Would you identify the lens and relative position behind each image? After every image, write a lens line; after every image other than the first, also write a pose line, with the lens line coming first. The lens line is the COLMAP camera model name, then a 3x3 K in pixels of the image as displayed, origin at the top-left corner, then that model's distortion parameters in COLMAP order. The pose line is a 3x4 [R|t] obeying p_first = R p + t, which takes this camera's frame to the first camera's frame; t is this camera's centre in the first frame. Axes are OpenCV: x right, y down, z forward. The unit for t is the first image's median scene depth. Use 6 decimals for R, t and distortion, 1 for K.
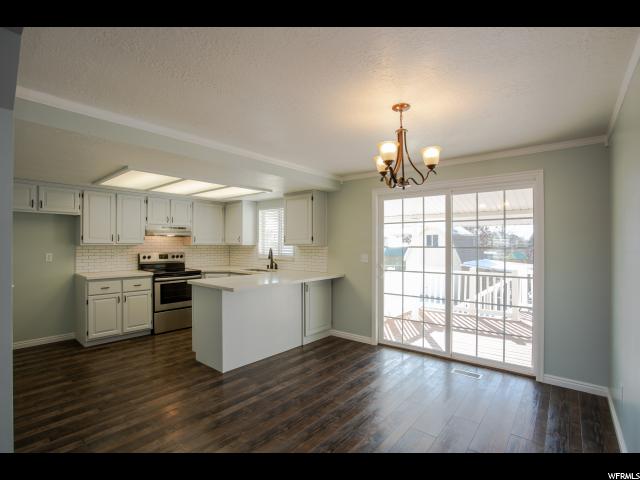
lens RADIAL K [[312.7, 0, 317.8], [0, 312.7, 242.4], [0, 0, 1]] dist [-0.076538, 0.033907]
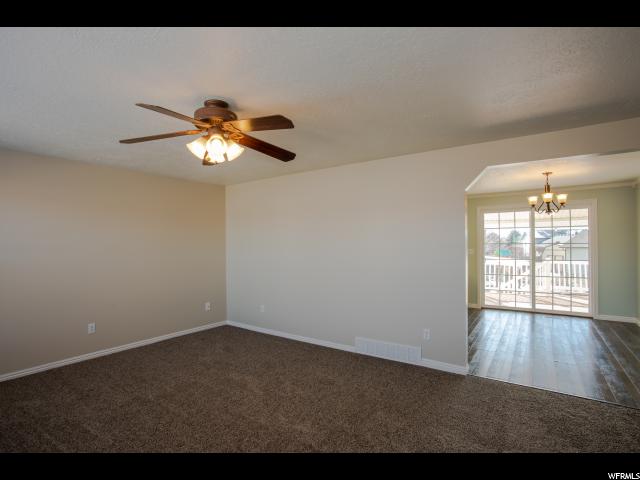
lens RADIAL K [[312.7, 0, 317.8], [0, 312.7, 242.4], [0, 0, 1]] dist [-0.076538, 0.033907]
pose [[0.996888, -0.010060, 0.078182, -0.690951], [0.010025, 0.999949, 0.000845, -0.002592], [-0.078187, -0.000059, 0.996939, -0.419432]]
